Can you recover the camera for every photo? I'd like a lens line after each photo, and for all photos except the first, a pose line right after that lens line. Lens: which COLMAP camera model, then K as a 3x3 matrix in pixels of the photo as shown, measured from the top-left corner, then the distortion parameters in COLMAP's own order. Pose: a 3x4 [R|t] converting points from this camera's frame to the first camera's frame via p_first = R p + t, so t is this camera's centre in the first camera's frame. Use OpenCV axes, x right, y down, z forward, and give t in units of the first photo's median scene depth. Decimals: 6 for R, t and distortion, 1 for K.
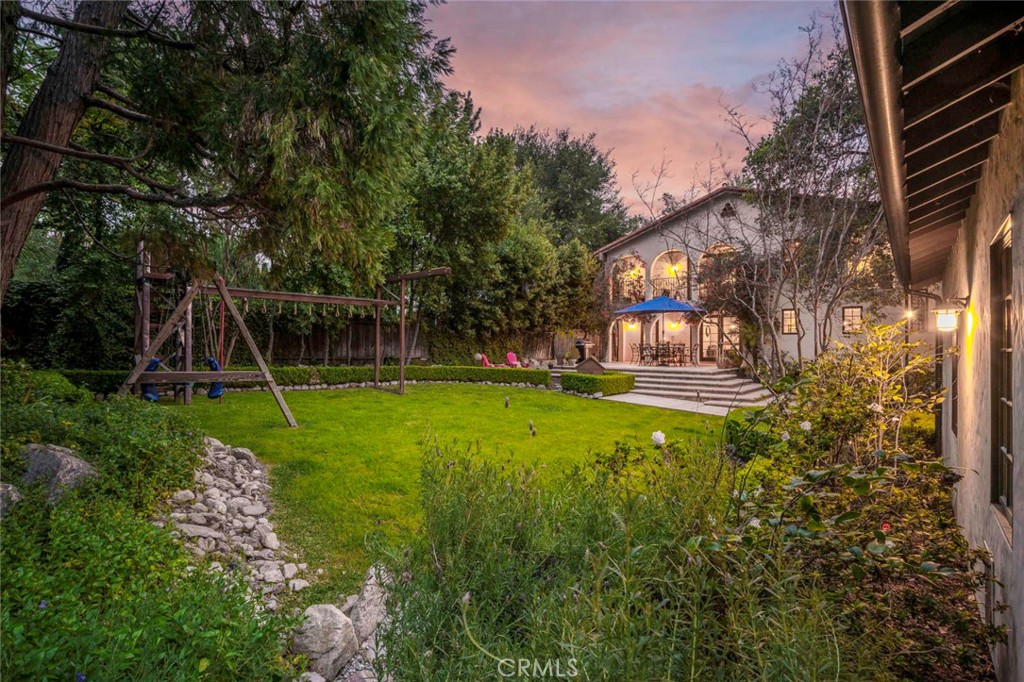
lens RADIAL K [[478.4, 0, 512.0], [0, 478.4, 341.0], [0, 0, 1]] dist [-0.000383, 0.000143]
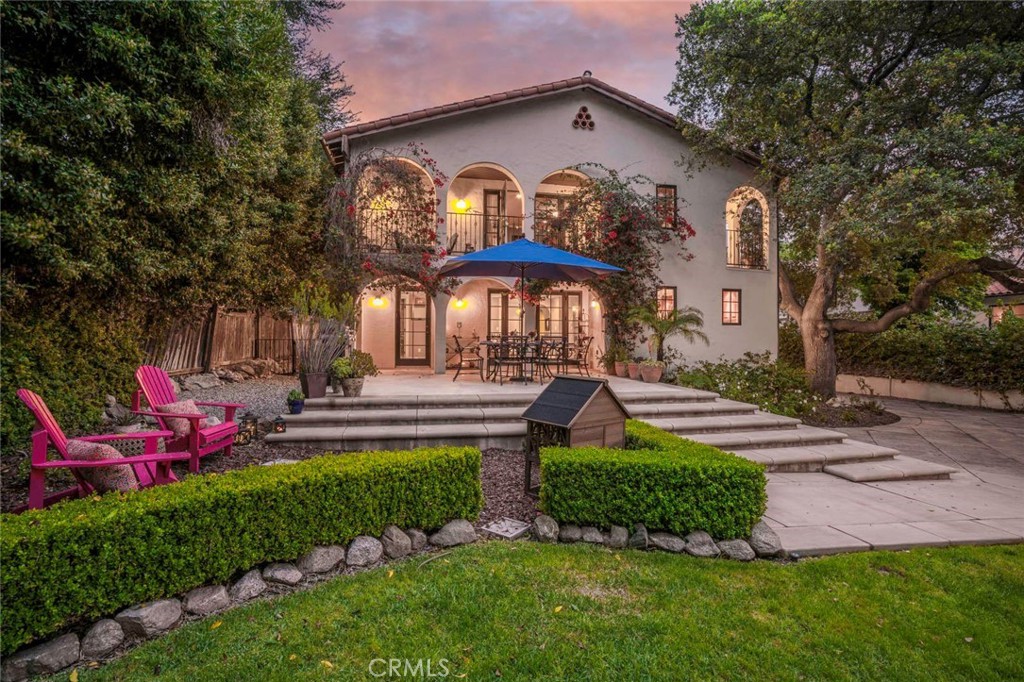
lens RADIAL K [[478.4, 0, 512.0], [0, 478.4, 341.0], [0, 0, 1]] dist [-0.000383, 0.000143]
pose [[0.627368, 0.003808, 0.778714, -0.074814], [-0.011245, 0.999928, 0.004169, 0.006339], [-0.778642, -0.011372, 0.627366, 0.687295]]
